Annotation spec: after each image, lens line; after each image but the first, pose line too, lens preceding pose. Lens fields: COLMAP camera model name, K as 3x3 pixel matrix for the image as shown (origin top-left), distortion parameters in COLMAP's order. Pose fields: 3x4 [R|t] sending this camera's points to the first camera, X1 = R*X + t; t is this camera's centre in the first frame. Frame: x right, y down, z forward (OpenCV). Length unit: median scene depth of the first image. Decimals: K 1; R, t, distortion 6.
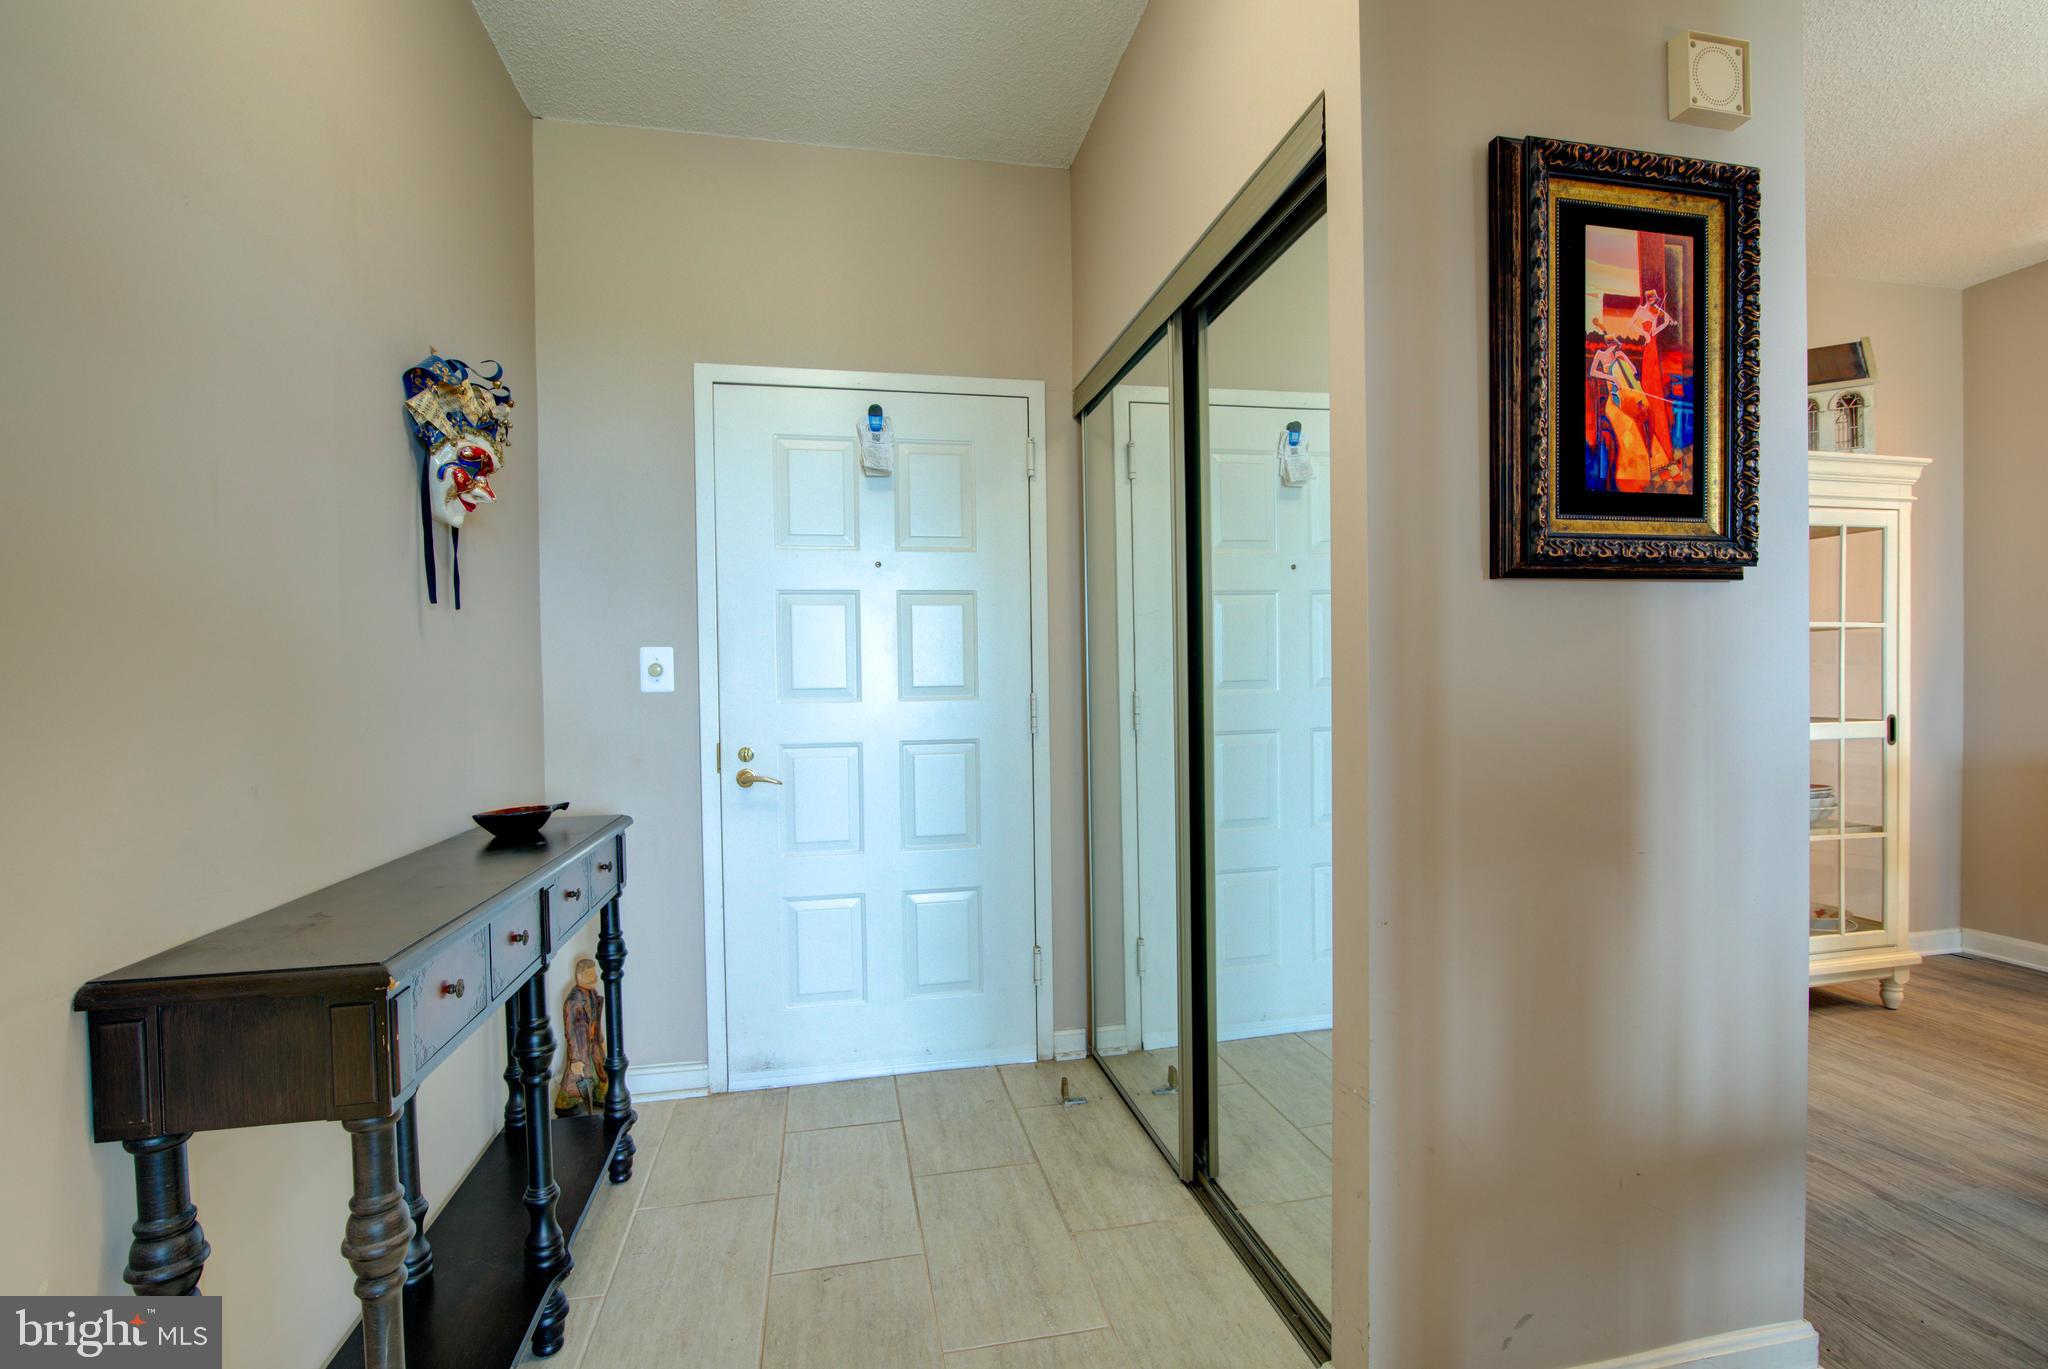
lens RADIAL K [[943.8, 0, 1043.3], [0, 943.8, 688.7], [0, 0, 1]] dist [-0.021030, 0.002096]
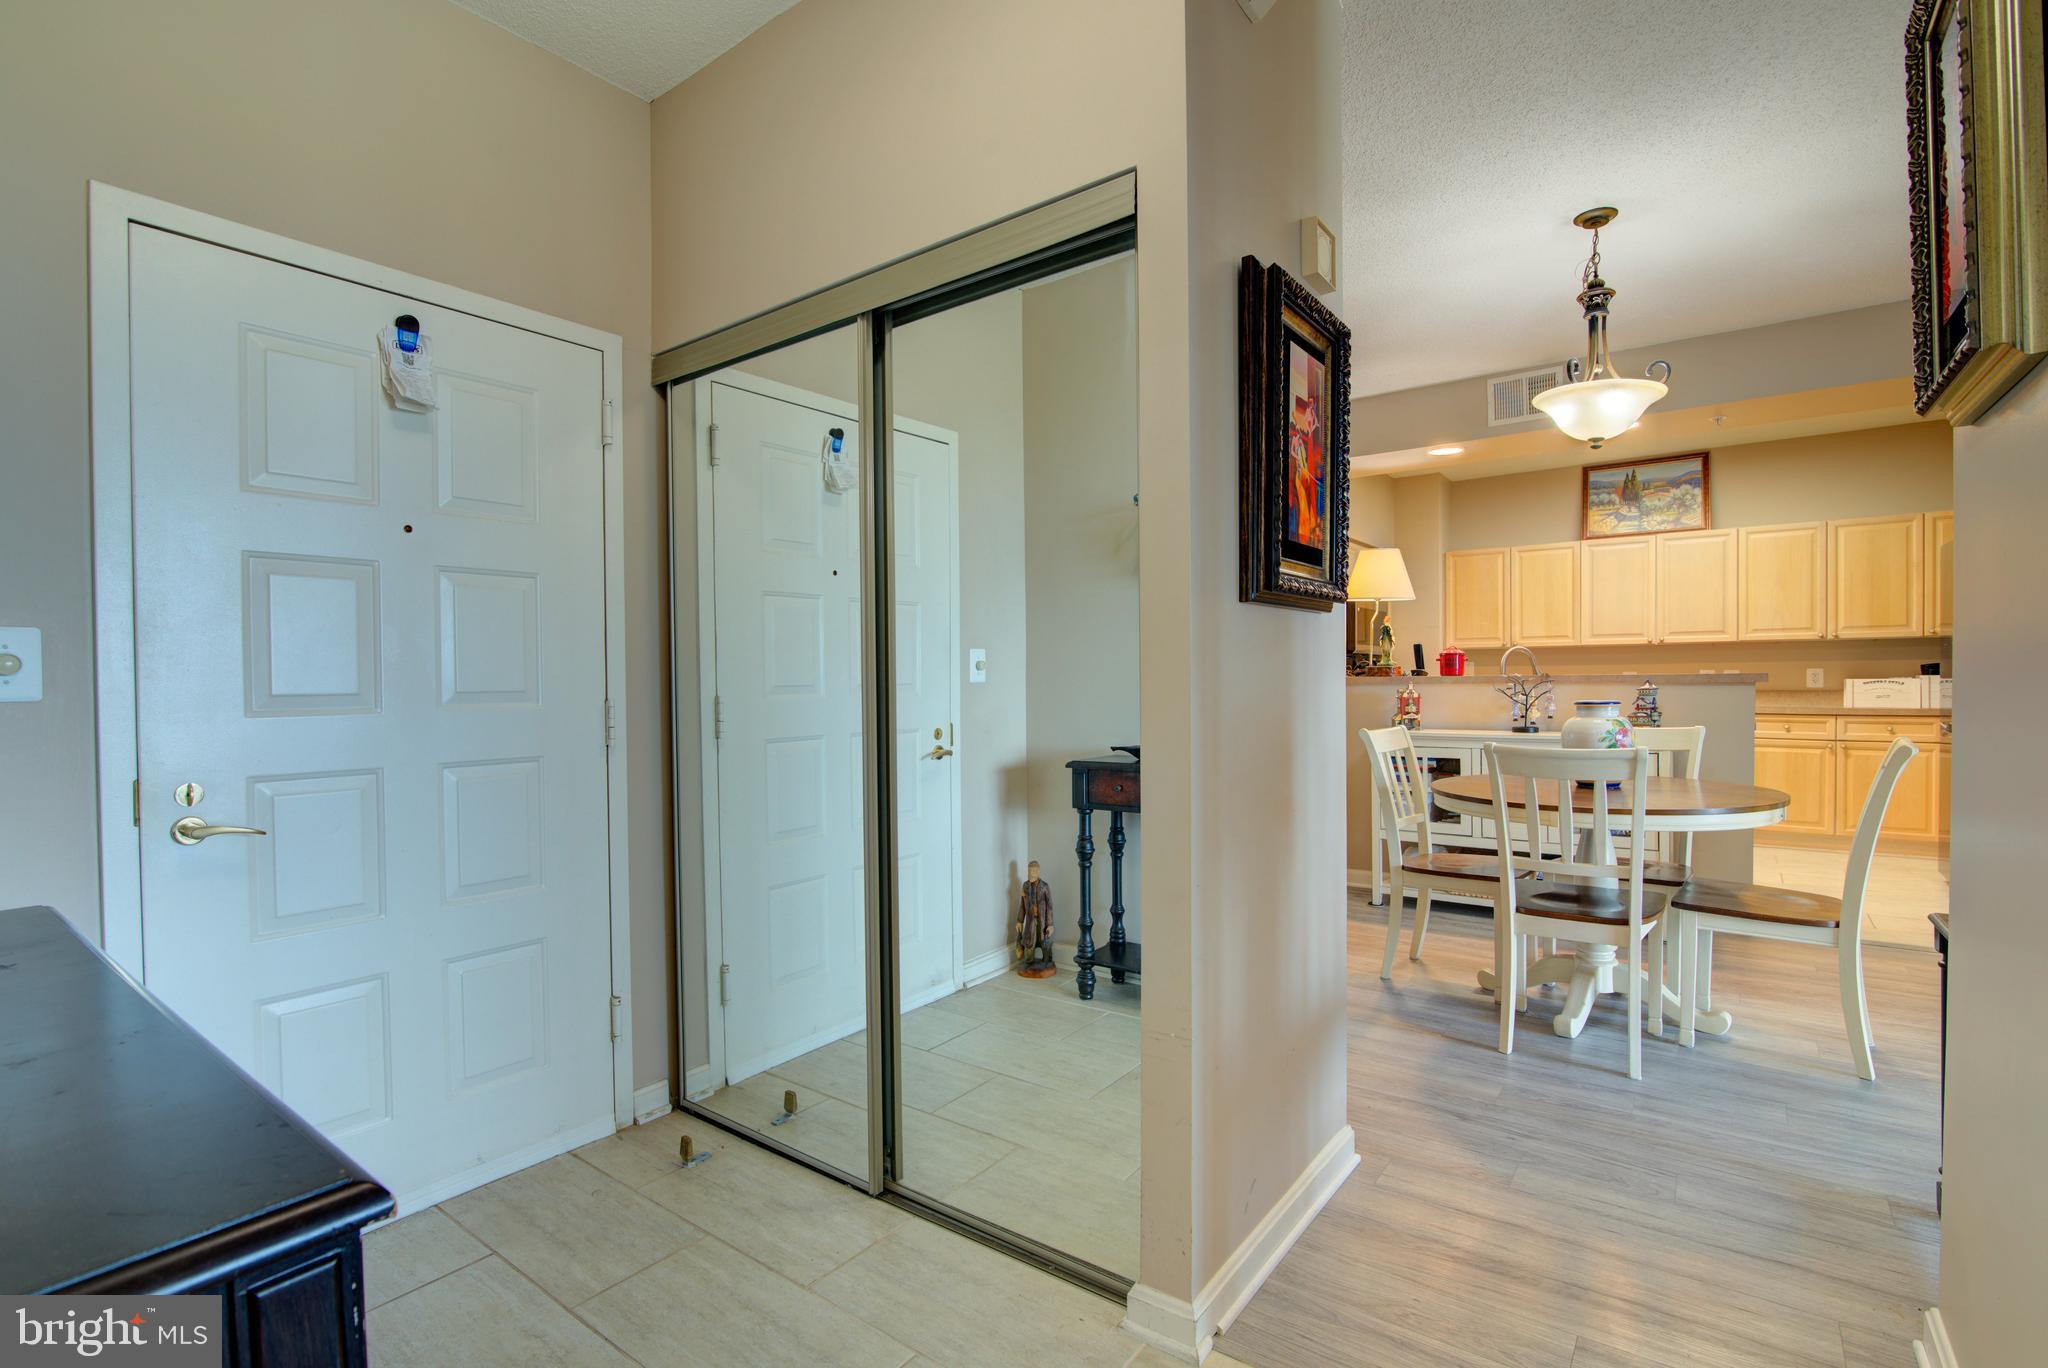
lens RADIAL K [[943.8, 0, 1033.6], [0, 943.8, 684.8], [0, 0, 1]] dist [-0.021030, 0.002096]
pose [[0.755701, 0.000280, 0.654917, -0.275682], [0.006245, 0.999951, -0.007633, 0.001104], [-0.654888, 0.009858, 0.755662, 0.110531]]
